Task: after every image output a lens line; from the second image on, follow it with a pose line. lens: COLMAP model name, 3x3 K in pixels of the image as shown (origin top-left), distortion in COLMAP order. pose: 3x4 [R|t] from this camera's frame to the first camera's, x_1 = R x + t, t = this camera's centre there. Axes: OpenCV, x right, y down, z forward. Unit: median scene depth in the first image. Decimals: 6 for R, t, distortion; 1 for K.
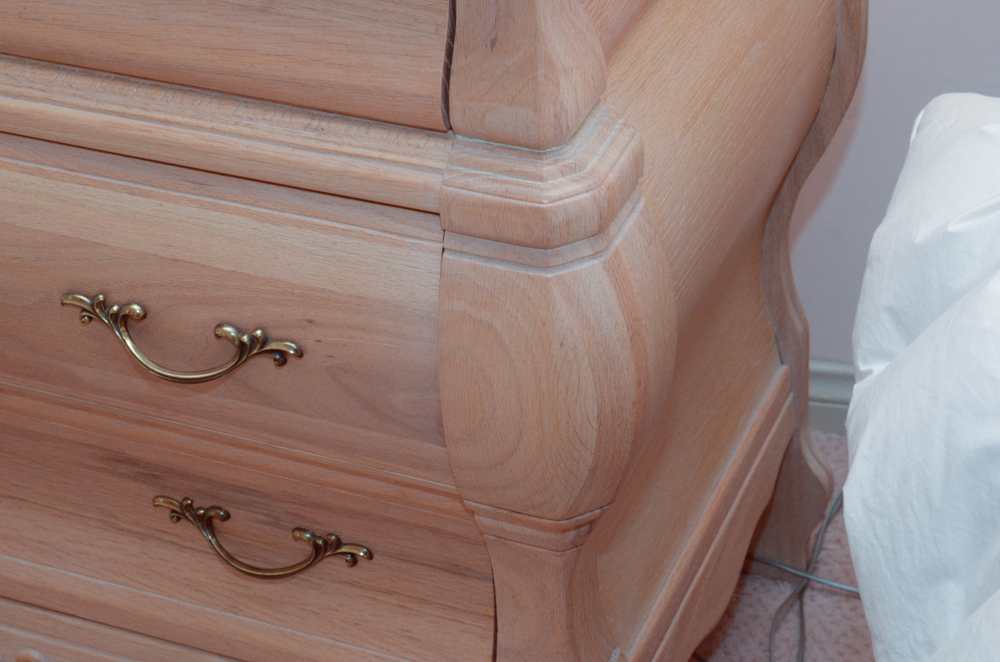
lens RADIAL K [[2372.1, 0, 490.6], [0, 2372.1, 327.5], [0, 0, 1]] dist [0.090659, 0.000000]
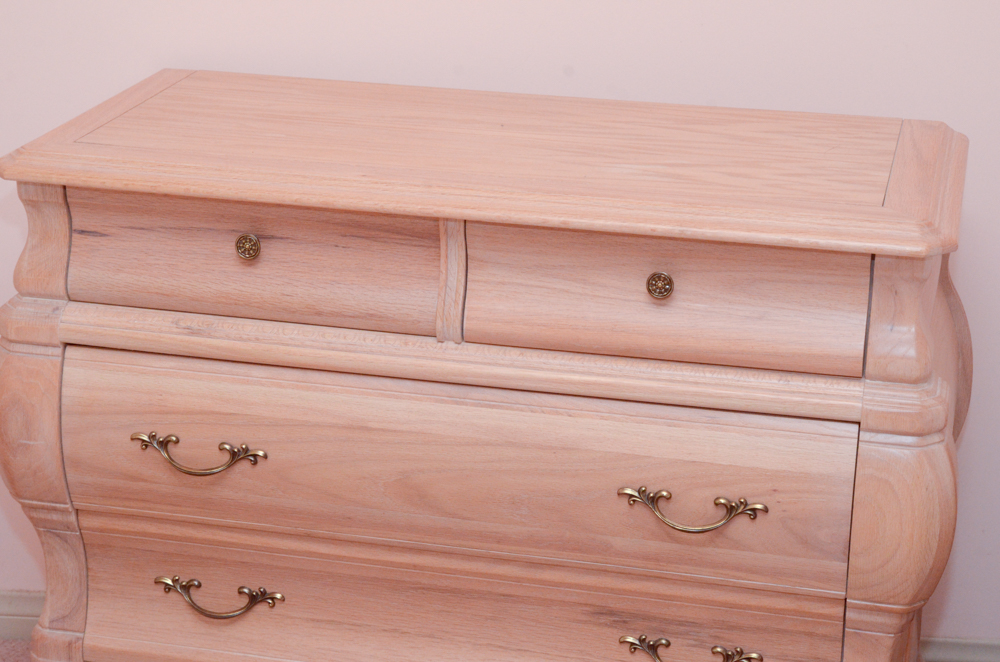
lens RADIAL K [[2056.3, 0, 500.2], [0, 2056.3, 332.7], [0, 0, 1]] dist [0.067595, 0.000000]
pose [[0.984651, 0.008764, 0.174313, -0.558637], [0.042968, 0.955827, -0.290773, 0.331585], [-0.169161, 0.293800, 0.940779, -0.490460]]
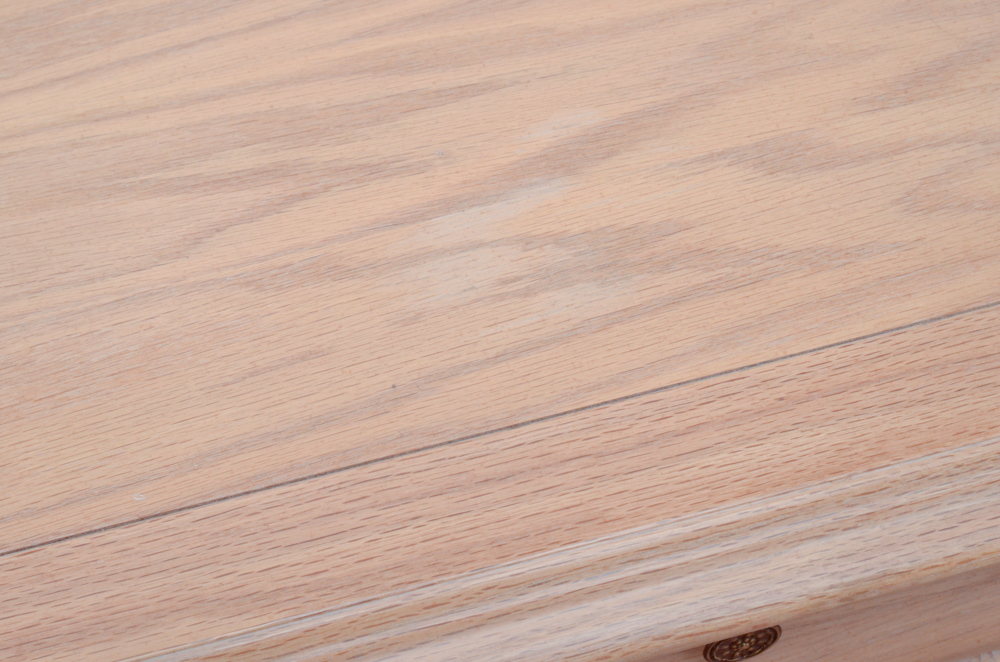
lens RADIAL K [[1641.9, 0, 494.1], [0, 1641.9, 326.1], [0, 0, 1]] dist [-0.030295, 0.000000]
pose [[0.795993, -0.497930, 0.344181, -0.321256], [0.370062, 0.850283, 0.374264, -0.407504], [-0.479008, -0.170543, 0.861084, 0.636261]]
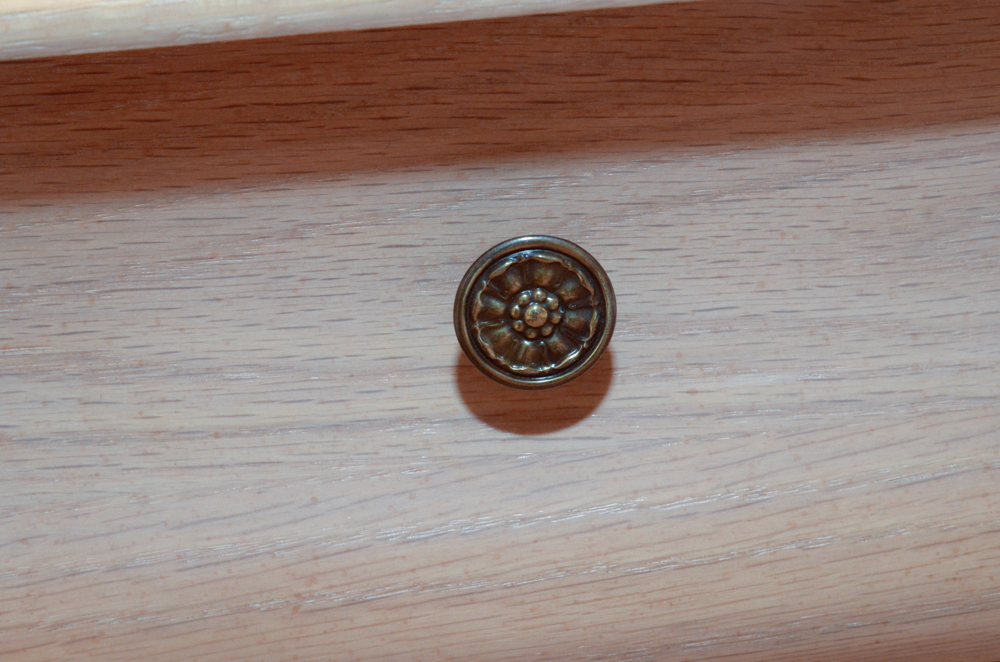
lens RADIAL K [[2372.1, 0, 500.4], [0, 2372.1, 331.5], [0, 0, 1]] dist [0.090659, 0.000000]
pose [[0.898819, -0.177333, 0.400846, -0.294508], [0.284249, 0.931956, -0.225080, -0.083607], [-0.333657, 0.316246, 0.888066, 0.681856]]
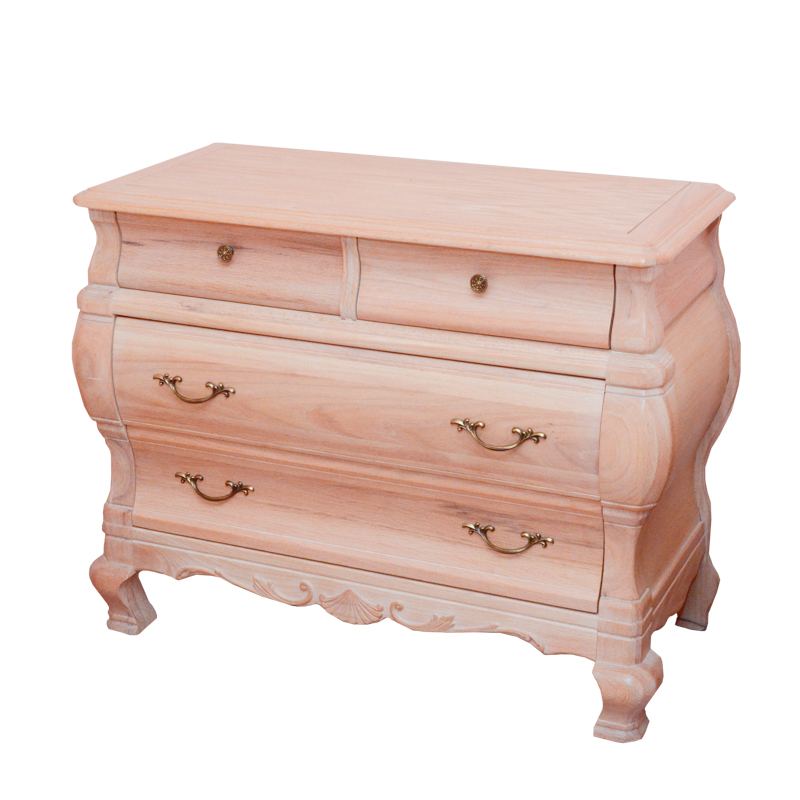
lens RADIAL K [[1587.7, 0, 409.8], [0, 1587.7, 430.2], [0, 0, 1]] dist [-0.013088, 0.000000]
pose [[0.998829, 0.047827, 0.007354, -0.248788], [-0.044185, 0.963406, -0.264379, 0.489927], [-0.019729, 0.263745, 0.964391, -0.747013]]
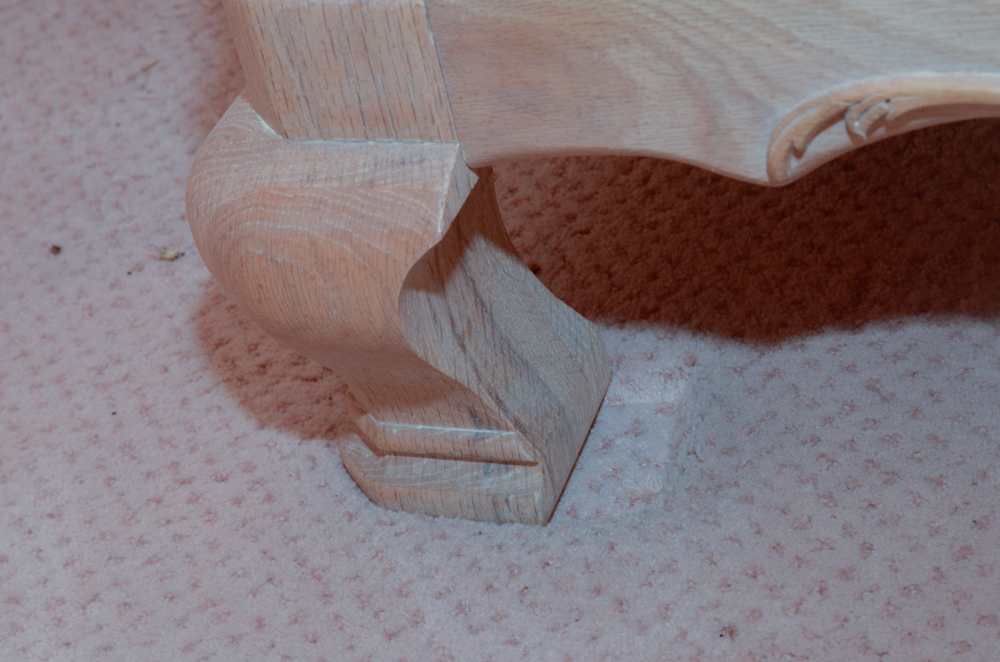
lens RADIAL K [[2372.1, 0, 495.8], [0, 2372.1, 333.4], [0, 0, 1]] dist [0.090659, 0.000000]
pose [[0.986722, -0.148531, -0.065708, -0.564723], [0.148273, 0.988907, -0.008811, 0.159437], [0.066288, -0.001049, 0.997800, 0.889075]]
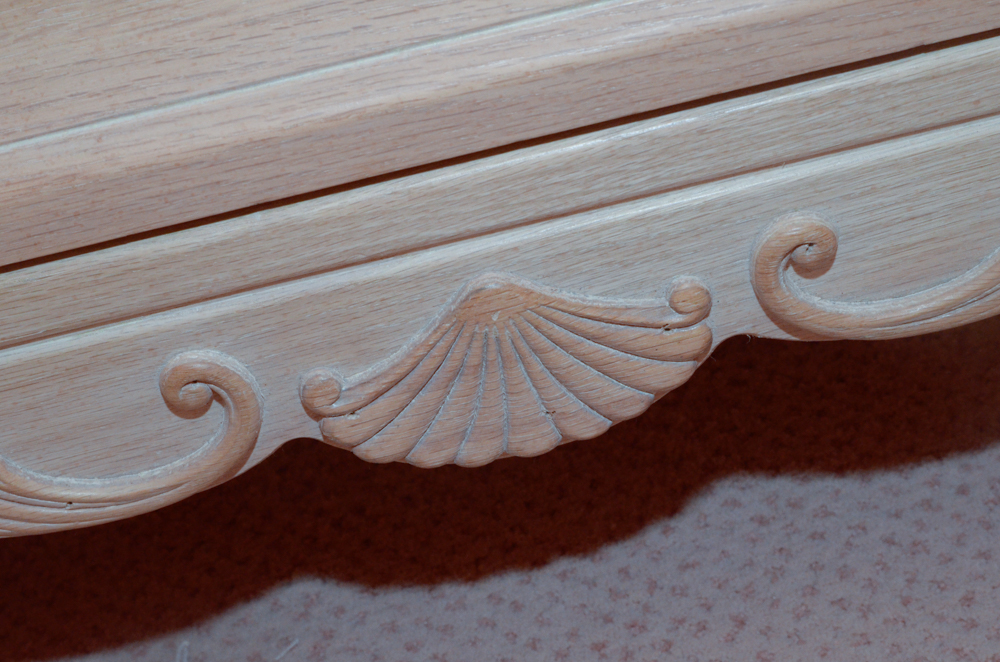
lens RADIAL K [[2372.1, 0, 499.9], [0, 2372.1, 333.3], [0, 0, 1]] dist [0.090659, 0.000000]
pose [[0.866132, -0.405886, 0.291669, -0.446883], [0.411931, 0.910183, 0.043351, 0.142984], [-0.283068, 0.082600, 0.955536, 0.784327]]
